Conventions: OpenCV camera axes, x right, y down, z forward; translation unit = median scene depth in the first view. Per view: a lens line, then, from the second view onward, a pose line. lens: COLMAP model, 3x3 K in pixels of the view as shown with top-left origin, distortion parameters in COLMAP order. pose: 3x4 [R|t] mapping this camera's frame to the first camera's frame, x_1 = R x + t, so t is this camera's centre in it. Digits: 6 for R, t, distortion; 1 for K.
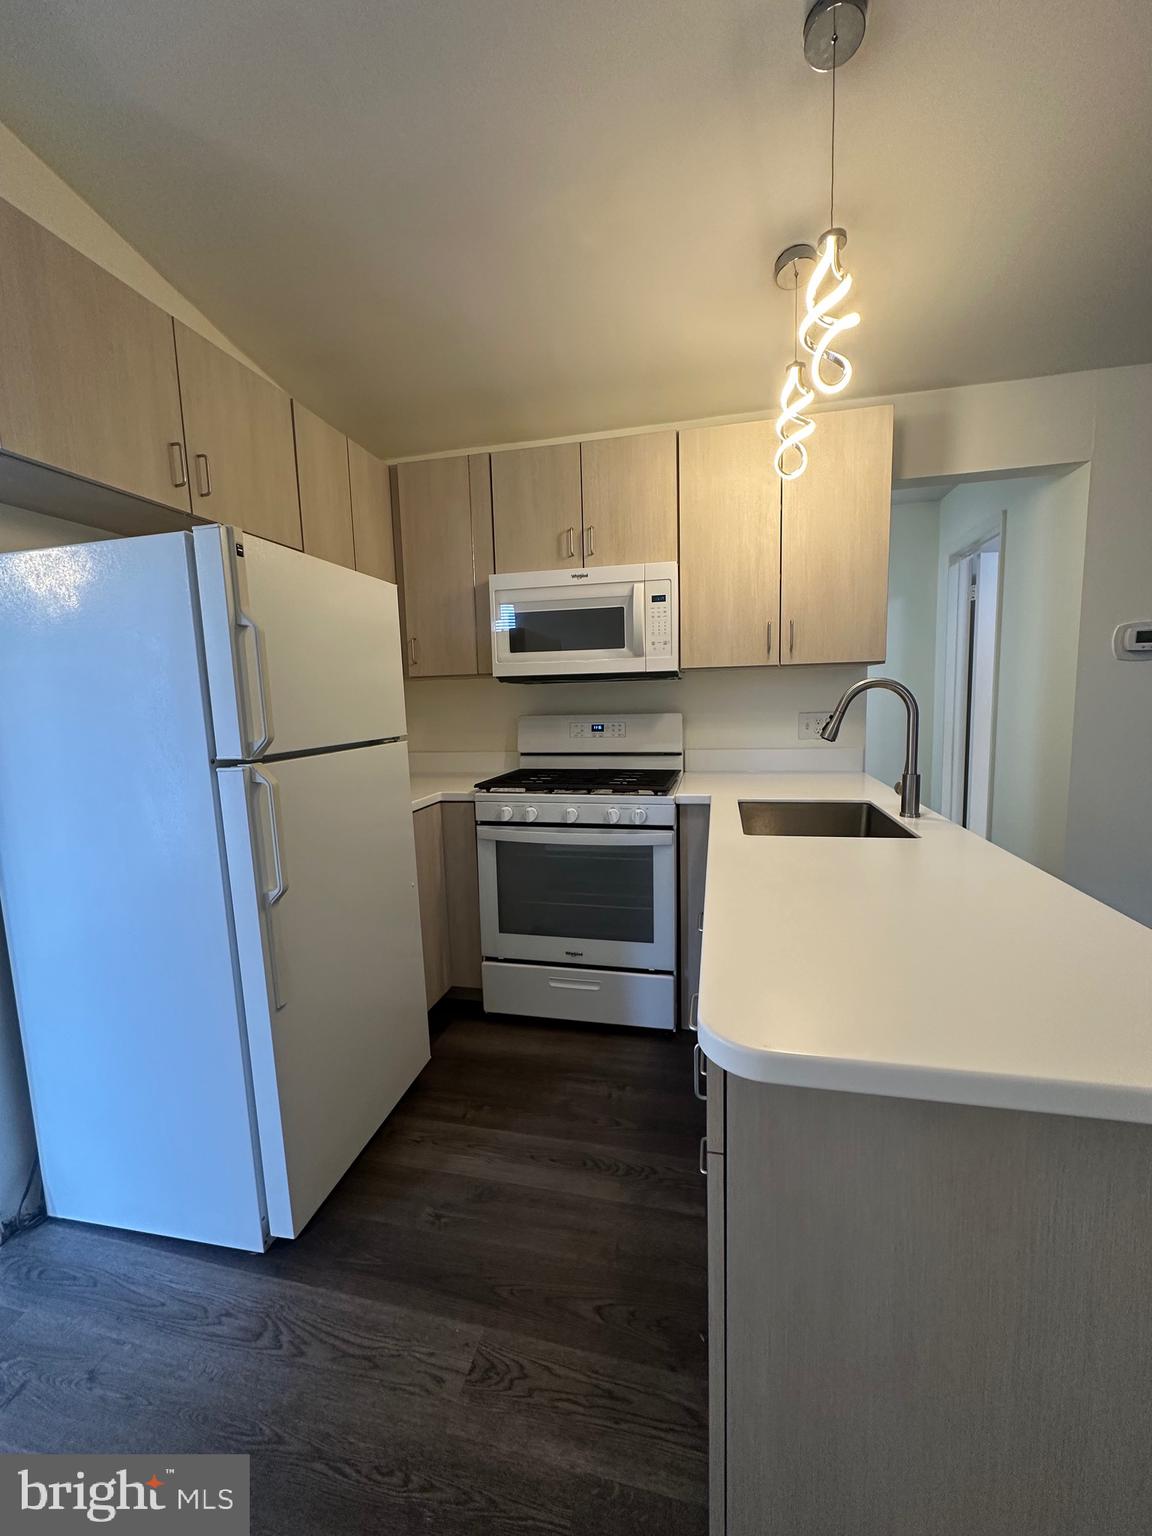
lens RADIAL K [[611.0, 0, 576.0], [0, 611.0, 768.0], [0, 0, 1]] dist [-0.001517, 0.000427]
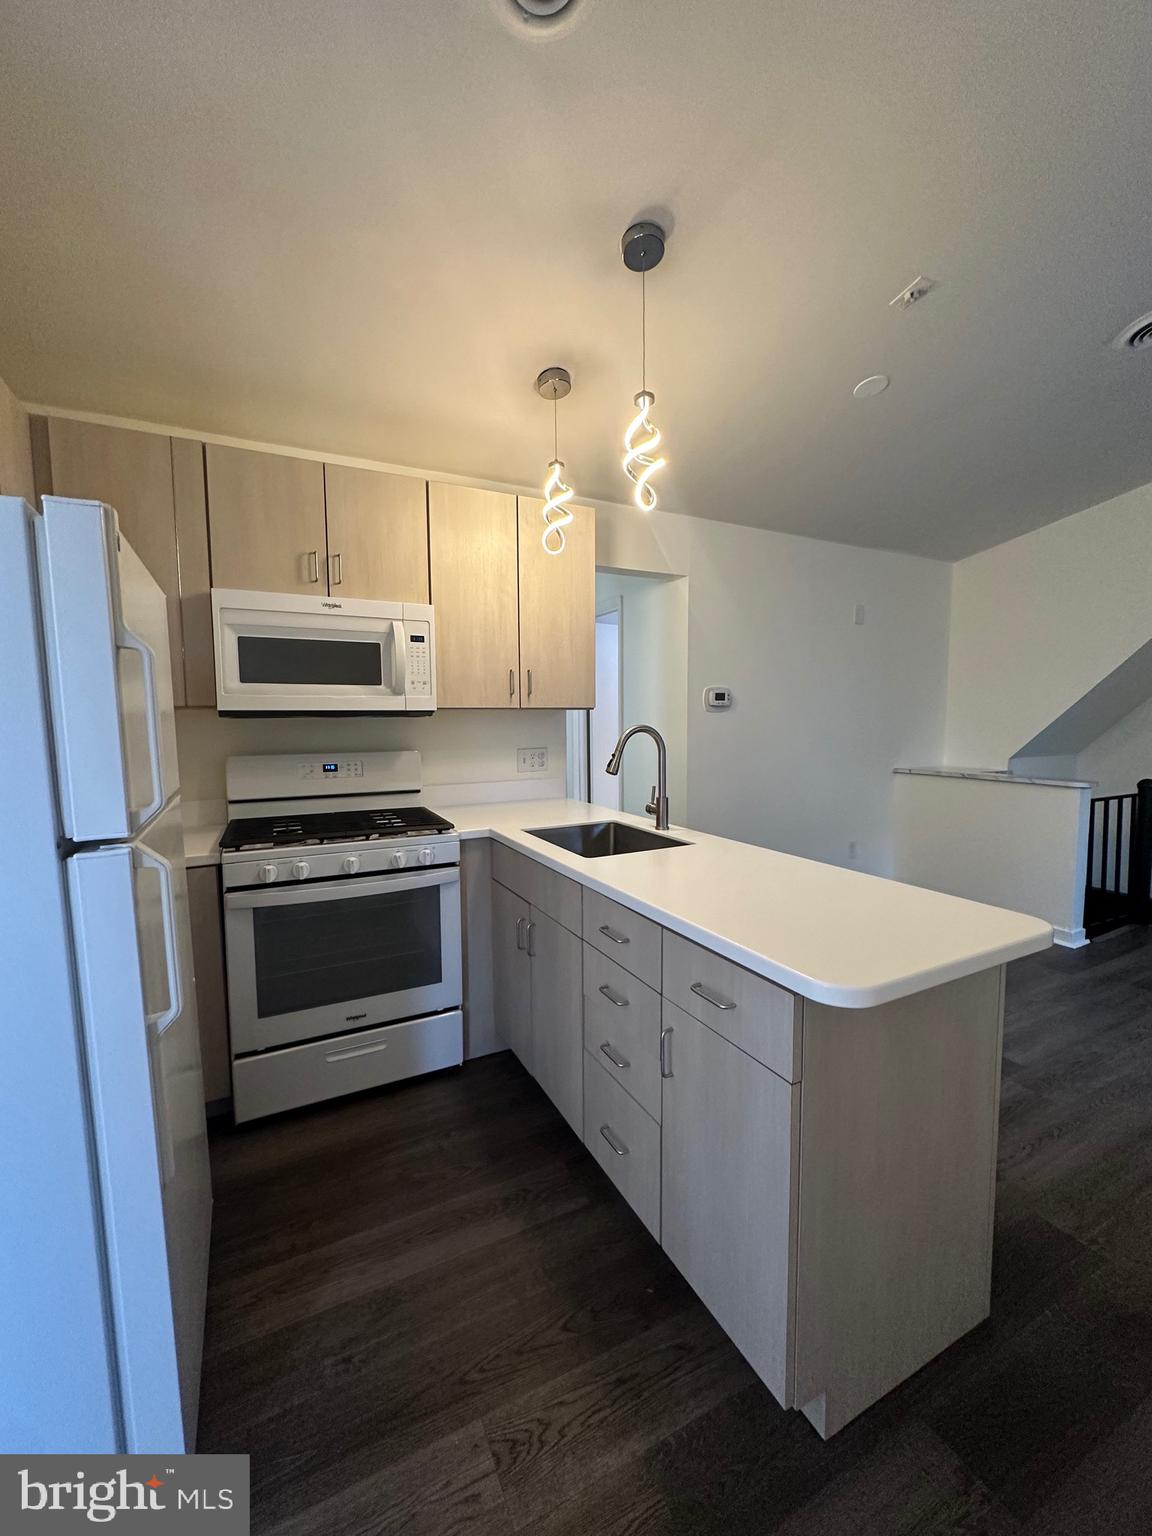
lens RADIAL K [[612.9, 0, 576.0], [0, 612.9, 768.0], [0, 0, 1]] dist [0.002331, 0.000470]
pose [[0.766789, -0.032146, 0.641093, -0.332364], [0.061428, 0.997836, -0.023437, -0.025374], [-0.638953, 0.057352, 0.767105, 0.069147]]
